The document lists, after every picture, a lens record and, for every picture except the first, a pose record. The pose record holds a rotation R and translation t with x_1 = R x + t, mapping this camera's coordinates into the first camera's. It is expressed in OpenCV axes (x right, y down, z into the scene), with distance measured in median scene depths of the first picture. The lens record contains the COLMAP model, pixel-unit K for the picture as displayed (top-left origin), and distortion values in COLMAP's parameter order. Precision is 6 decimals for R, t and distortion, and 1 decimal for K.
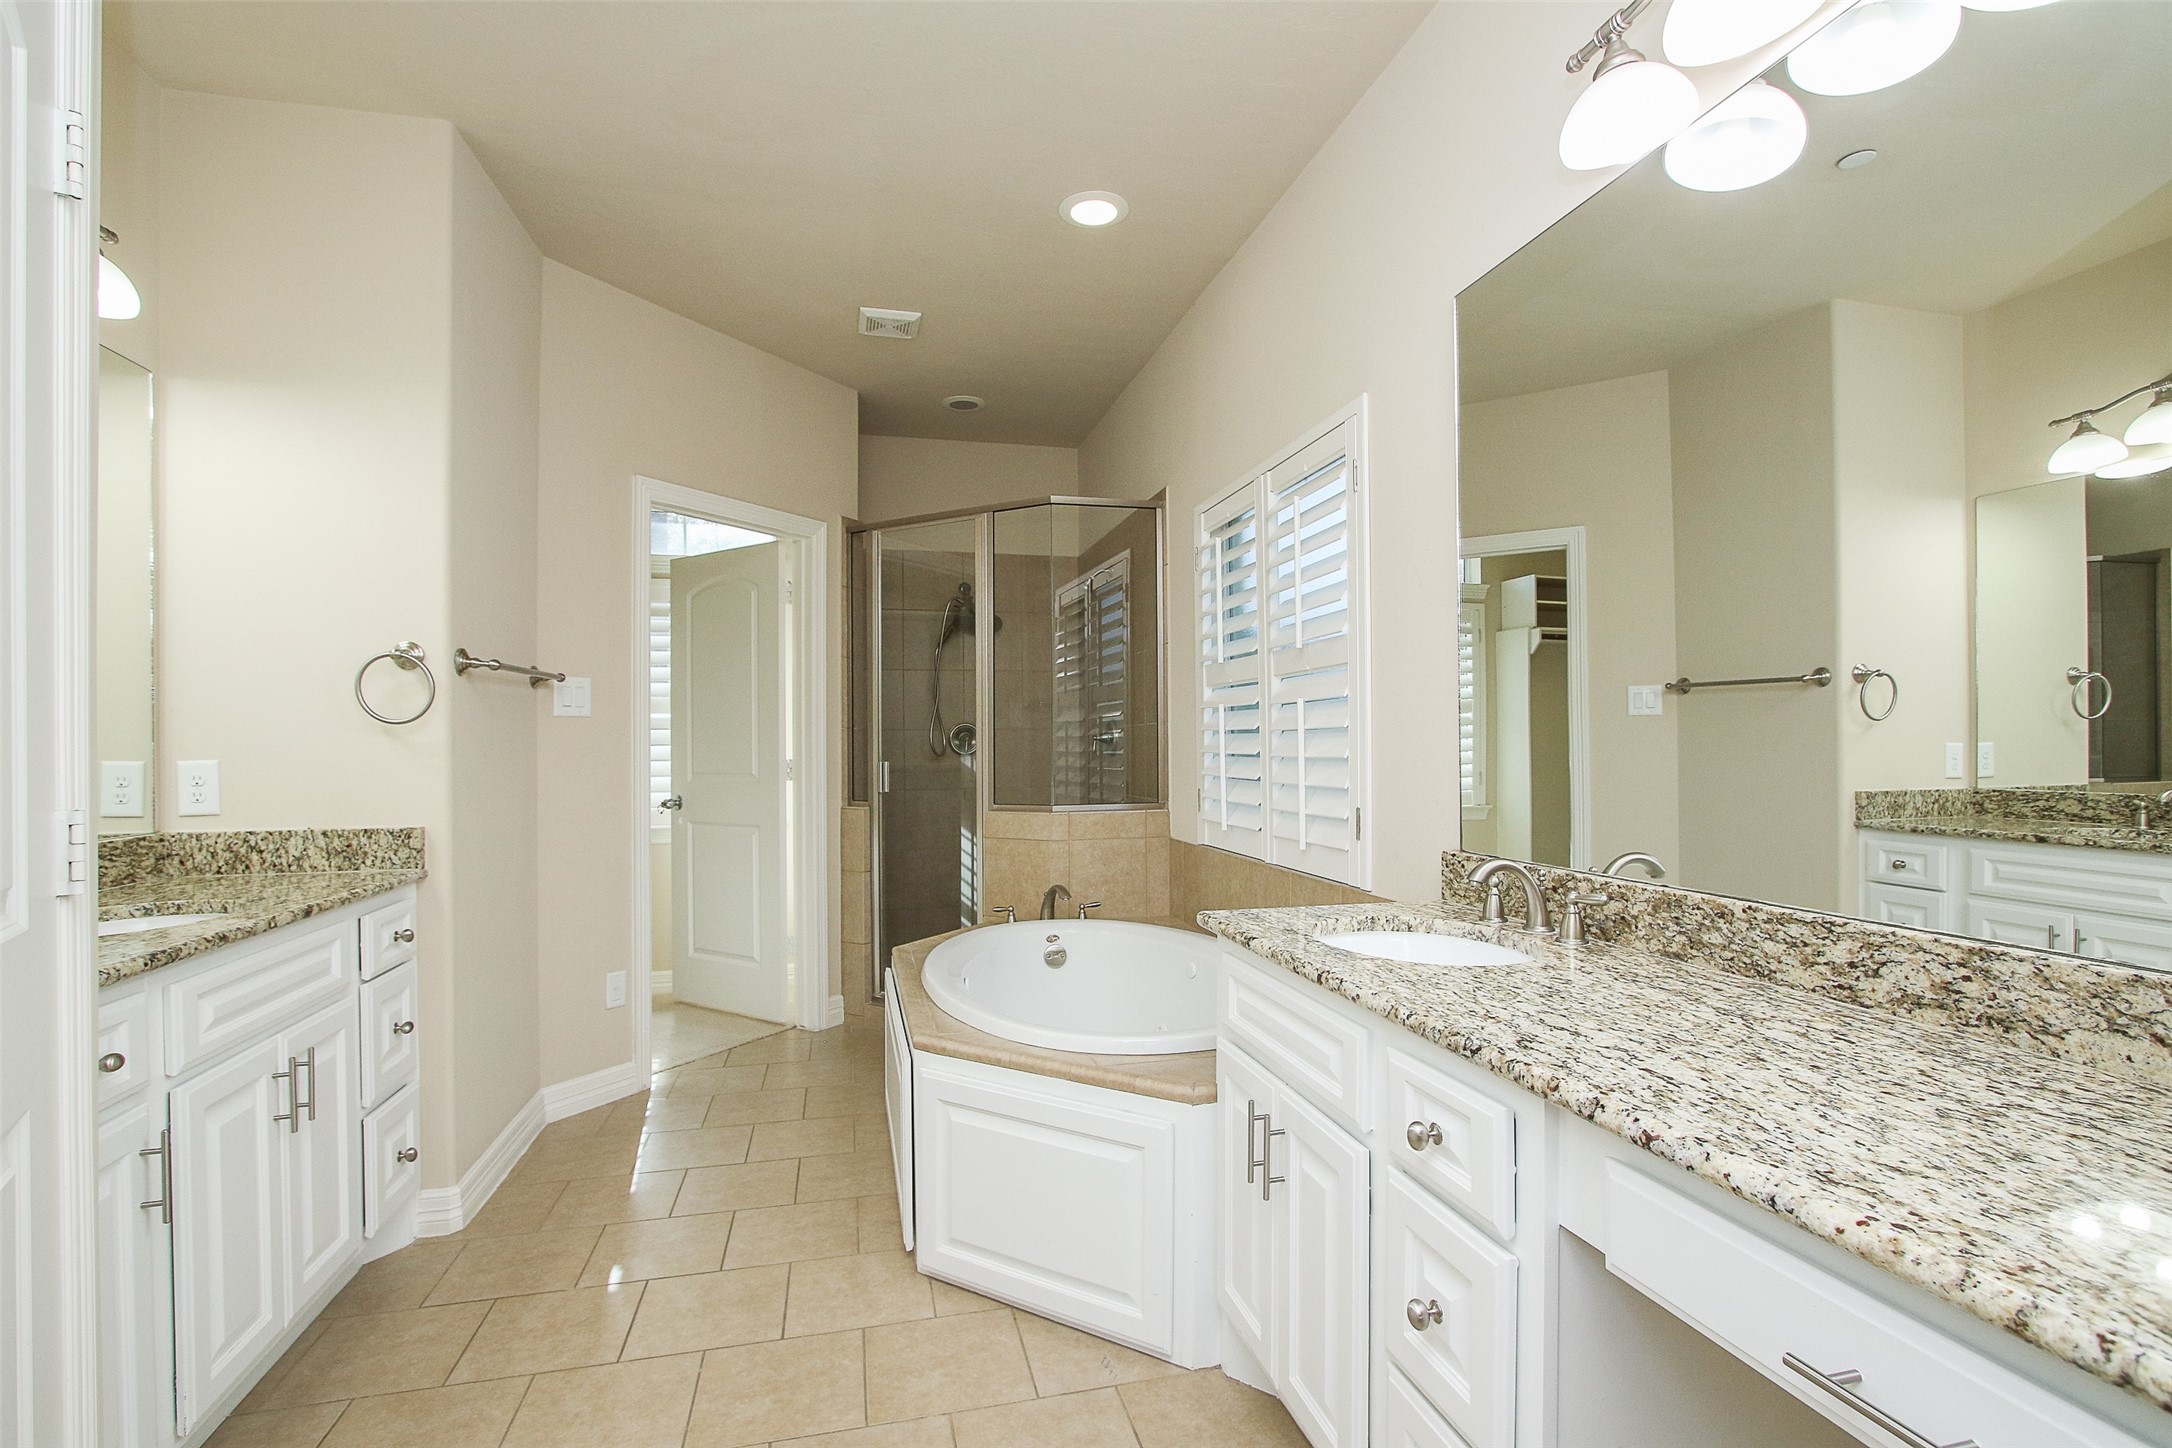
lens RADIAL K [[1003.9, 0, 1076.1], [0, 1003.9, 741.5], [0, 0, 1]] dist [-0.019867, 0.005304]
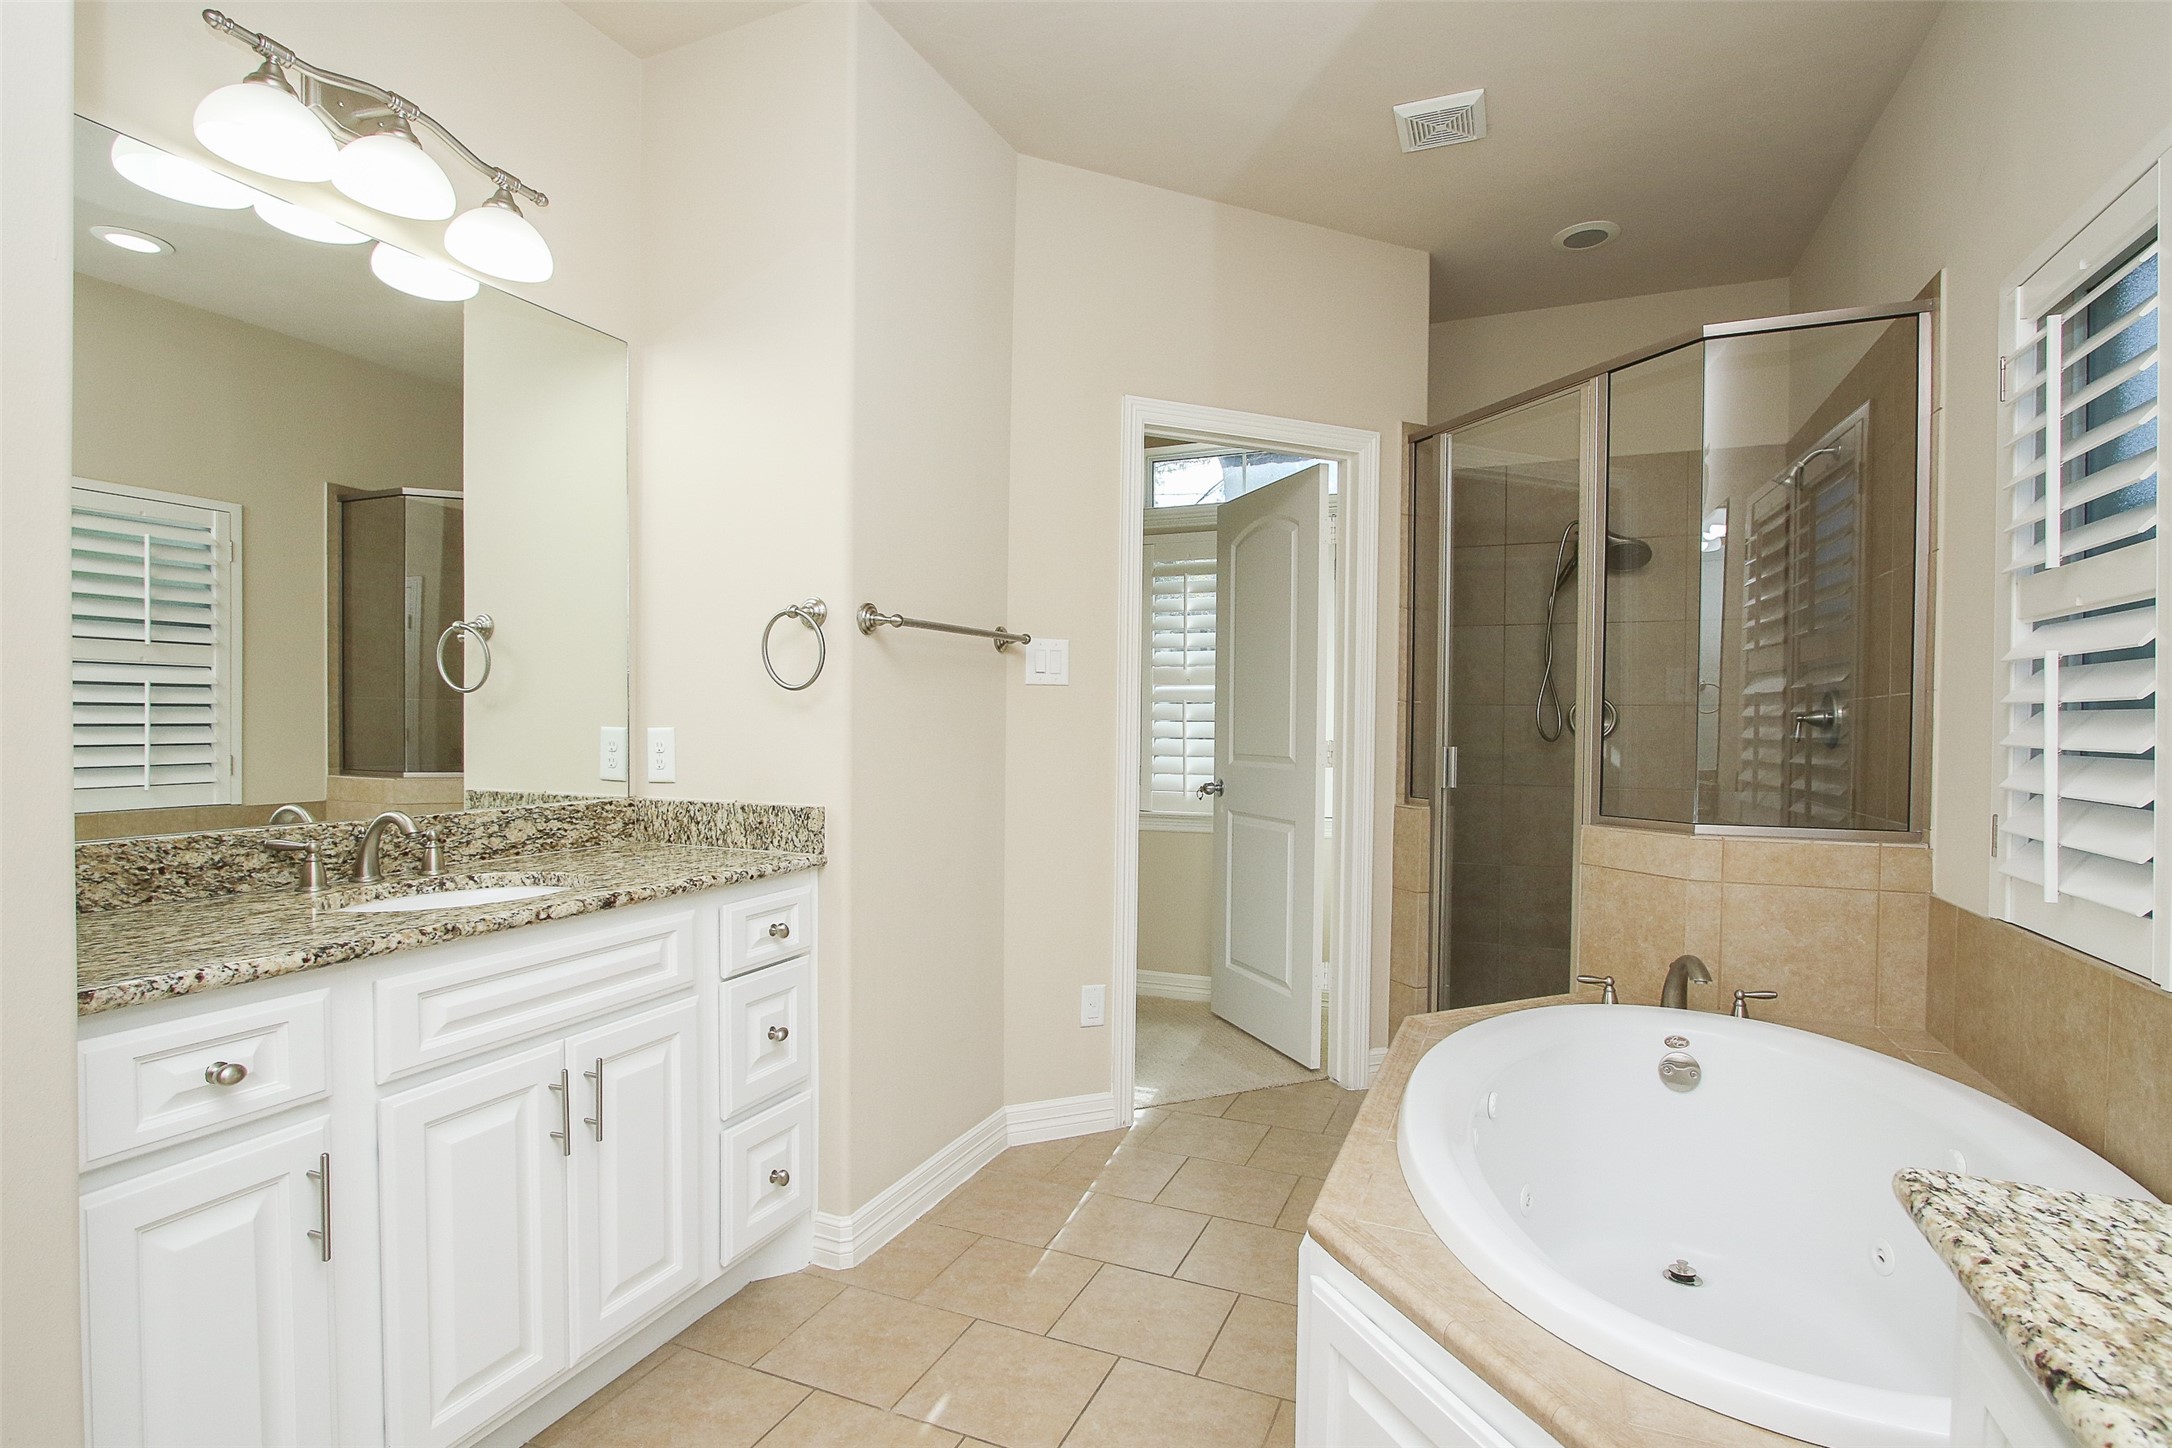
lens RADIAL K [[1003.9, 0, 1131.4], [0, 1003.9, 744.0], [0, 0, 1]] dist [-0.019867, 0.005304]
pose [[0.808573, 0.025747, -0.587832, 0.068972], [-0.013207, 0.999585, 0.025616, 0.002806], [0.588247, -0.012949, 0.808578, 0.351672]]
